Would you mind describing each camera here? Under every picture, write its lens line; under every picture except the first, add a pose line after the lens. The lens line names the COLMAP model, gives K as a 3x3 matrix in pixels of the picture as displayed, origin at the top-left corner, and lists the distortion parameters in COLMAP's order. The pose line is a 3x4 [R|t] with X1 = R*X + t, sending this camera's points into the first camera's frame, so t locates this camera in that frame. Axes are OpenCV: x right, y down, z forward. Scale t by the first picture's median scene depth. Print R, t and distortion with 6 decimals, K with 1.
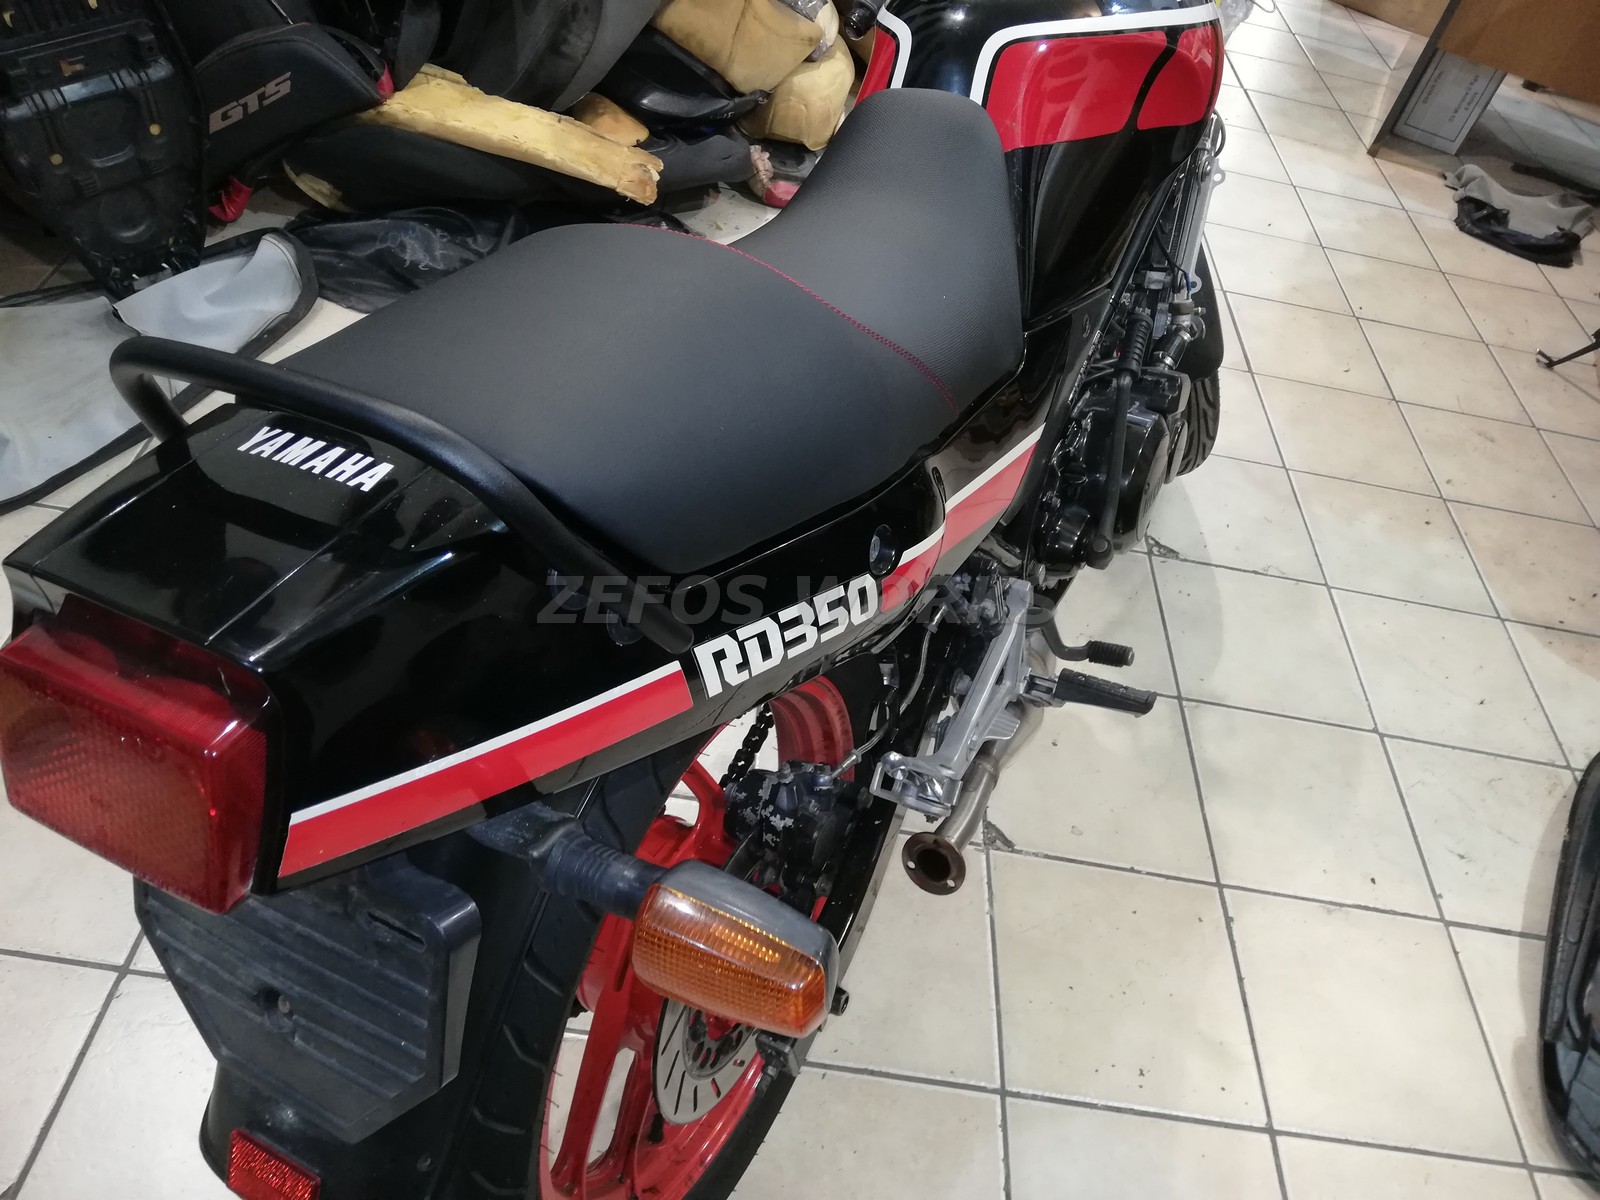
lens RADIAL K [[1222.5, 0, 791.4], [0, 1222.5, 595.4], [0, 0, 1]] dist [0.016537, -0.023515]
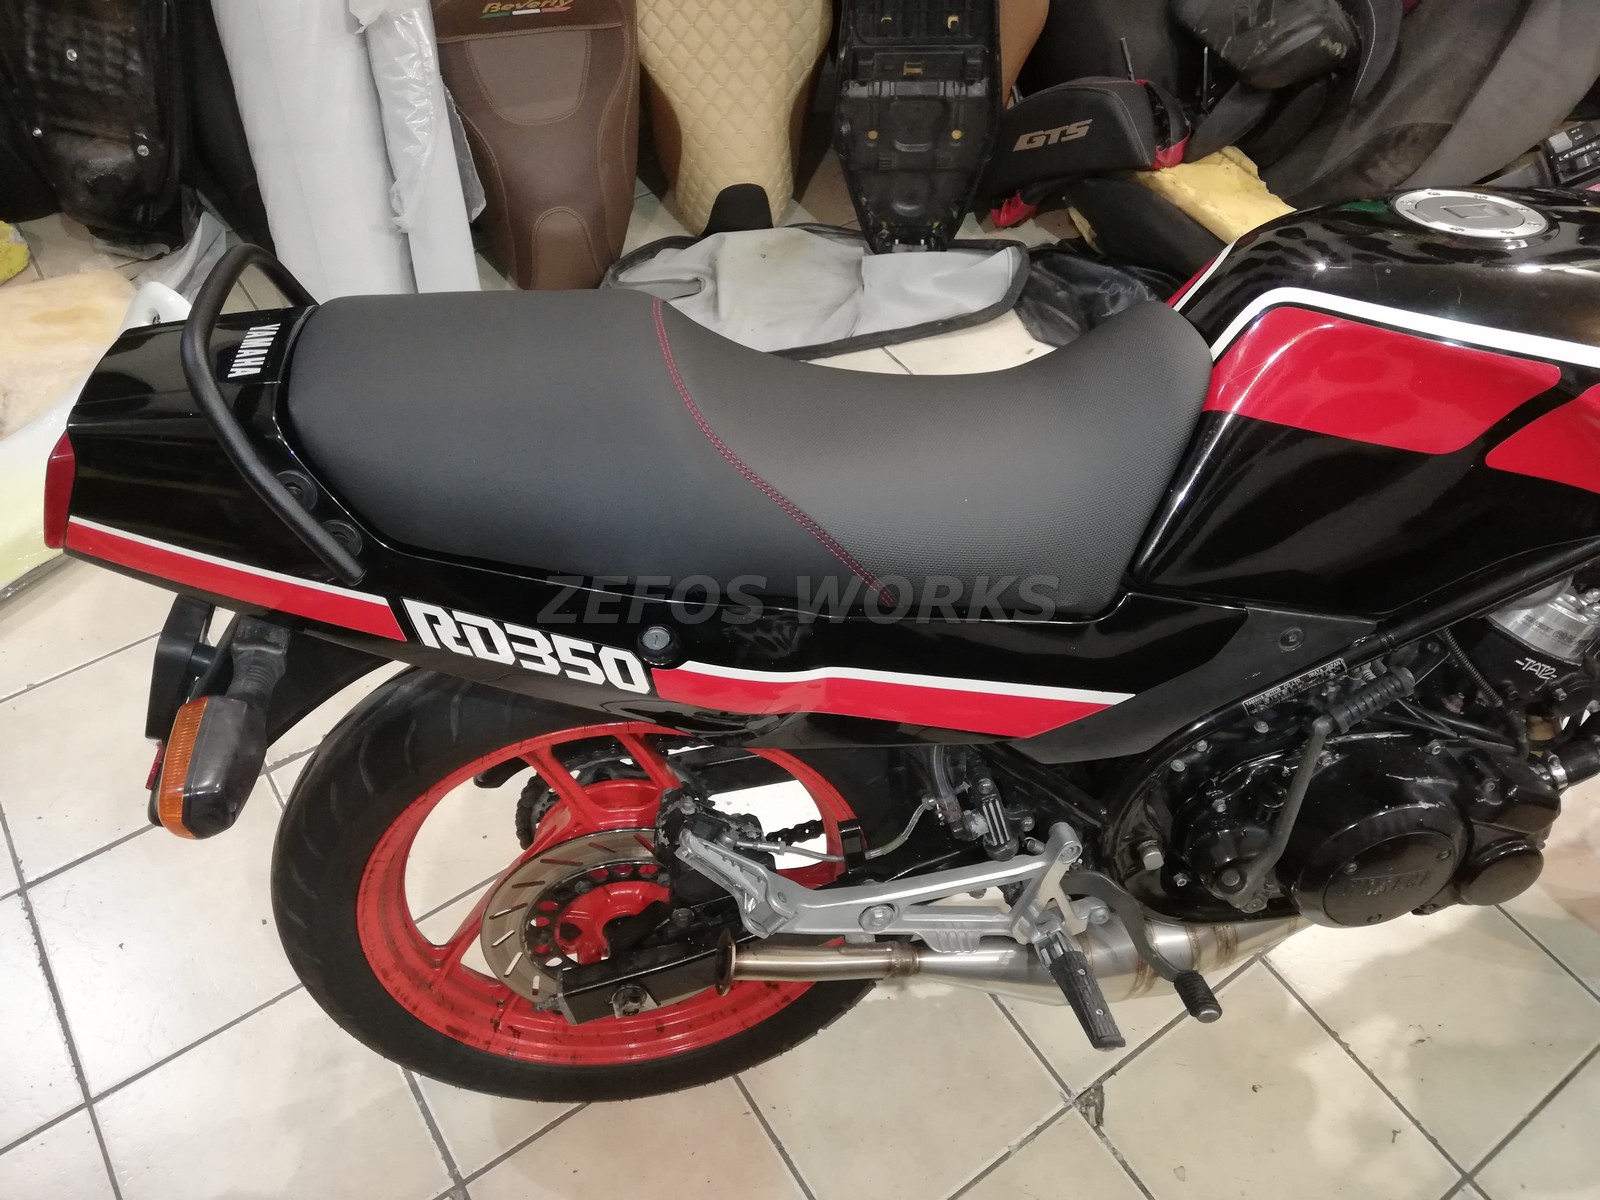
lens RADIAL K [[1222.5, 0, 785.4], [0, 1222.5, 601.7], [0, 0, 1]] dist [0.016537, -0.023515]
pose [[0.598197, 0.504410, -0.622681, 0.341285], [-0.506127, 0.840257, 0.194433, -0.144594], [0.621286, 0.198846, 0.757934, 0.088043]]
